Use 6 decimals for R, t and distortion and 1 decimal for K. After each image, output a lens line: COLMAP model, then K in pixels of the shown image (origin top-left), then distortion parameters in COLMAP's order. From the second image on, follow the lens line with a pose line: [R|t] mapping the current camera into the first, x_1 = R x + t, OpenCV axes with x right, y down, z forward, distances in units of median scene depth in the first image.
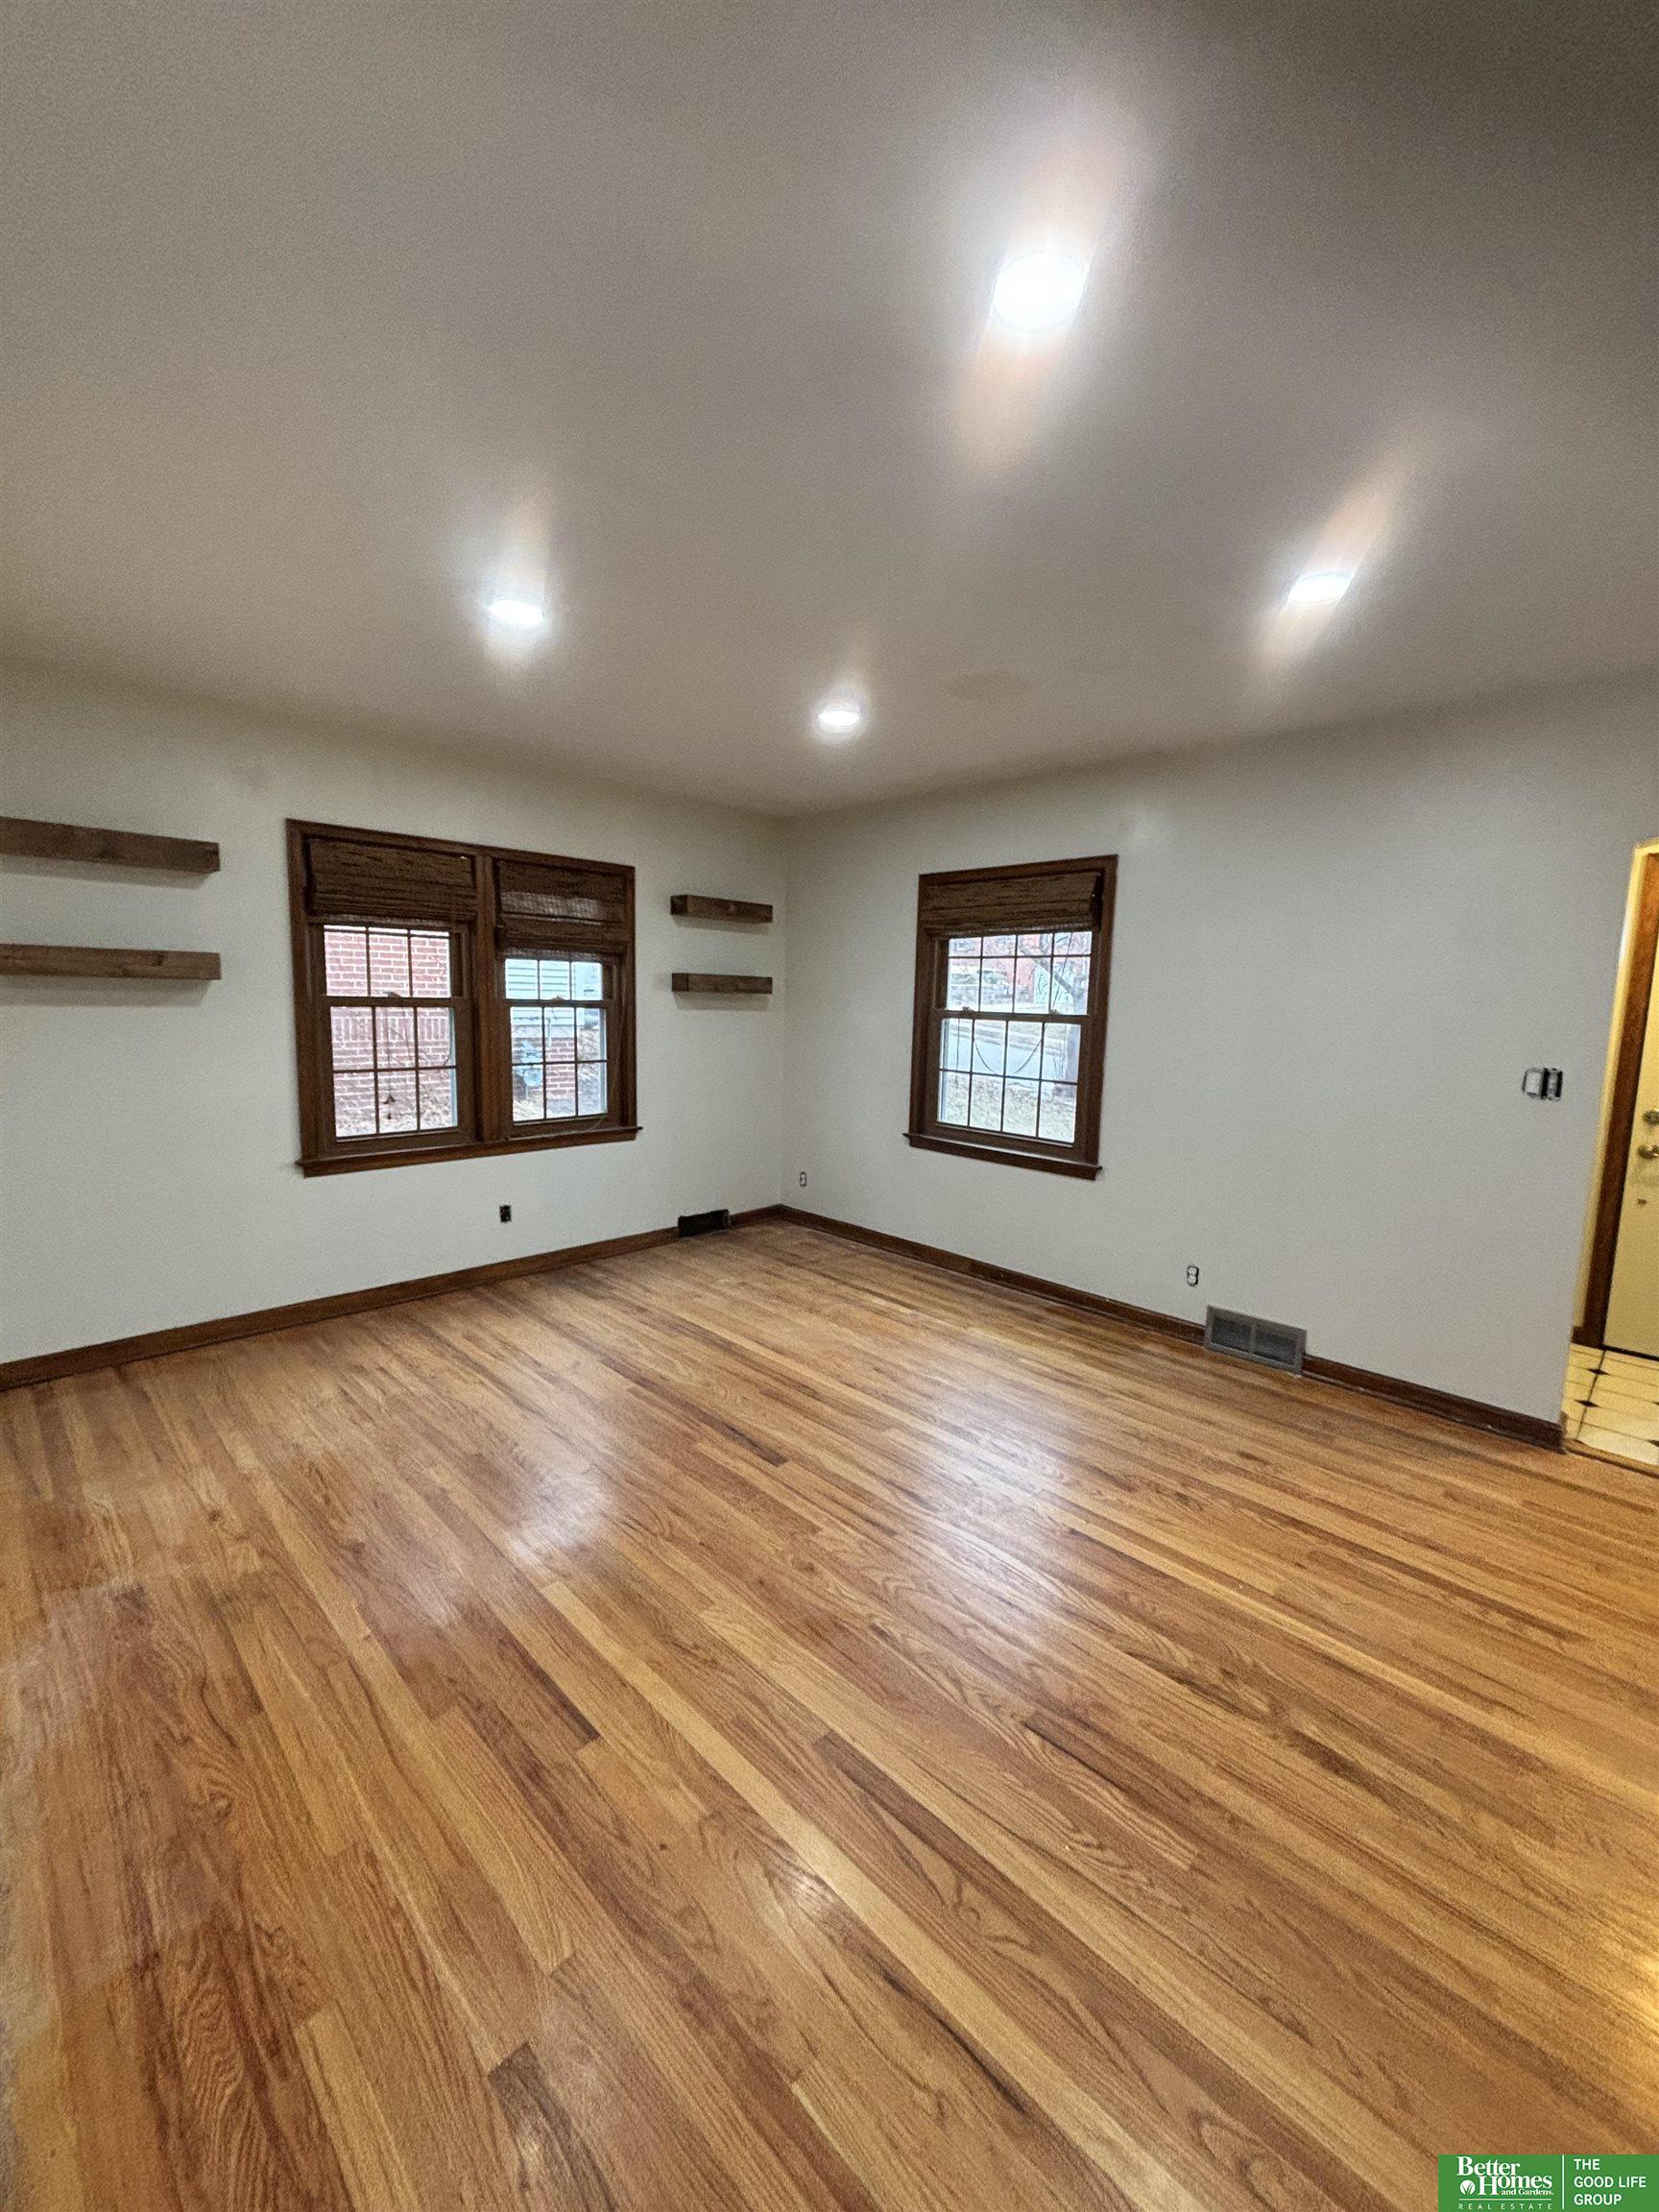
lens RADIAL K [[883.9, 0, 833.9], [0, 883.9, 1100.6], [0, 0, 1]] dist [0.003095, -0.000430]
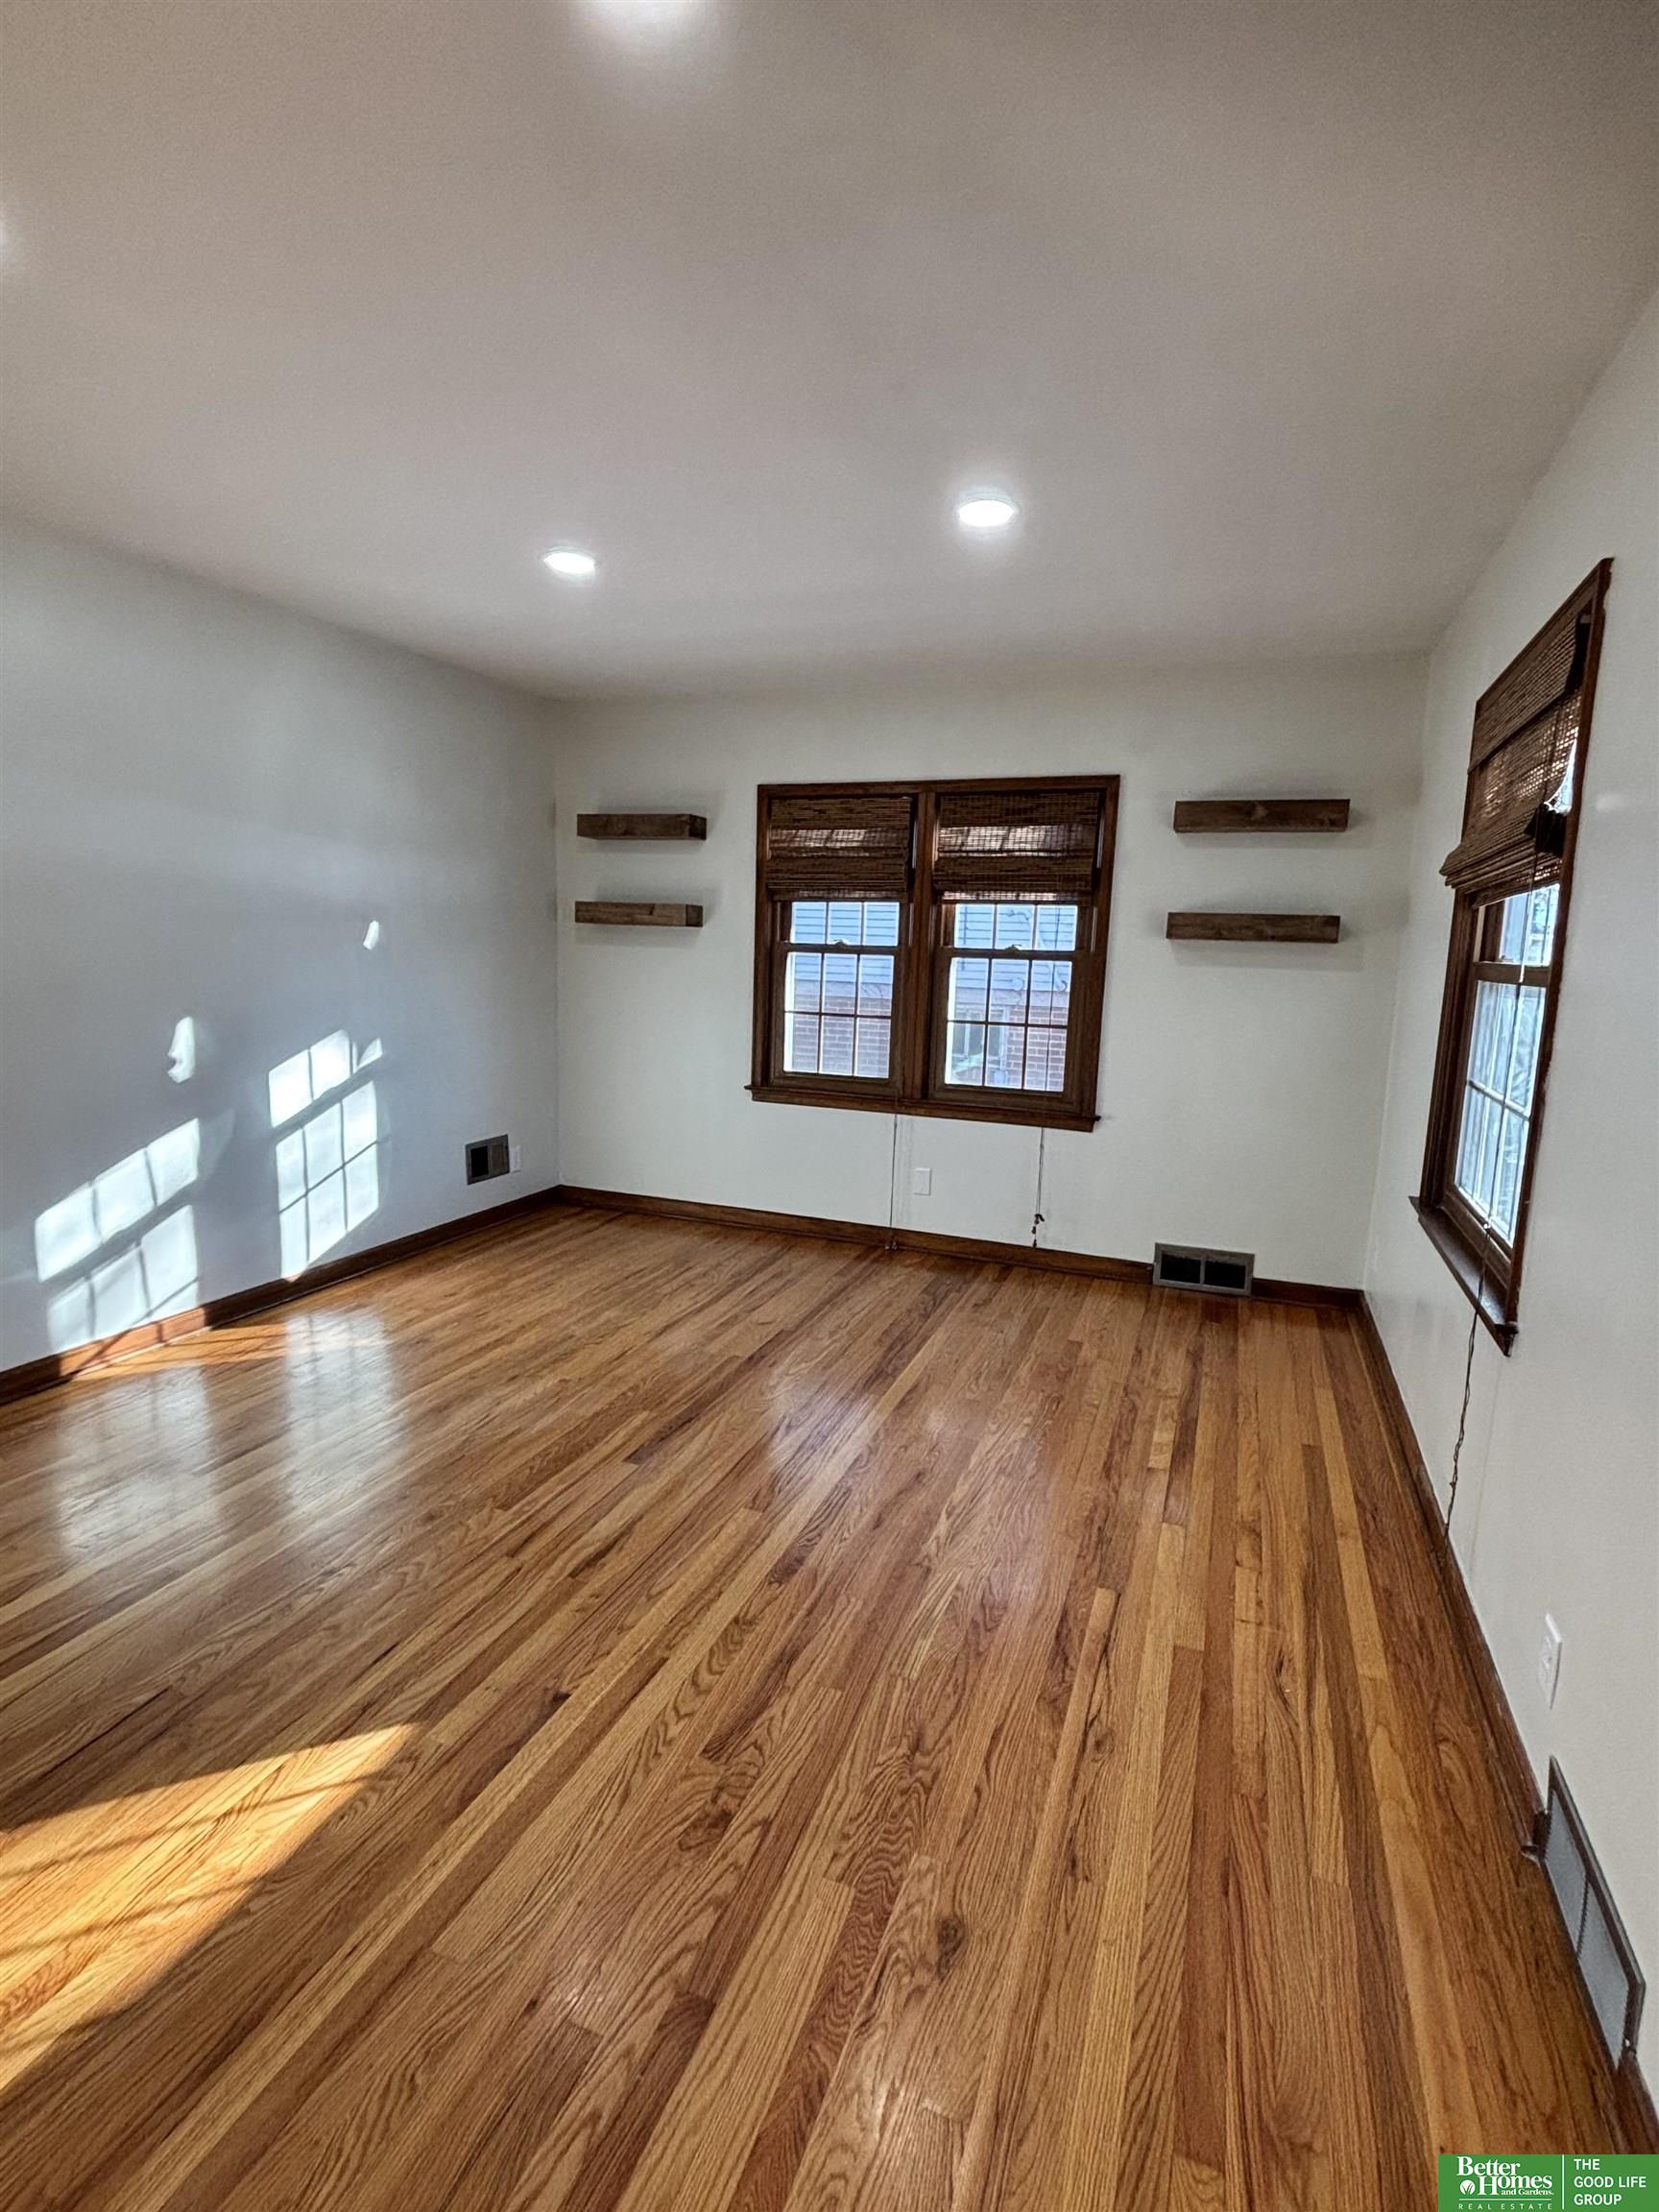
lens RADIAL K [[1039.6, 0, 835.5], [0, 1039.6, 1110.9], [0, 0, 1]] dist [-0.008086, 0.005661]
pose [[0.404859, 0.134347, -0.904456, 0.649966], [-0.128049, 0.987730, 0.089399, -0.033400], [0.905369, 0.079621, 0.417094, 0.530998]]
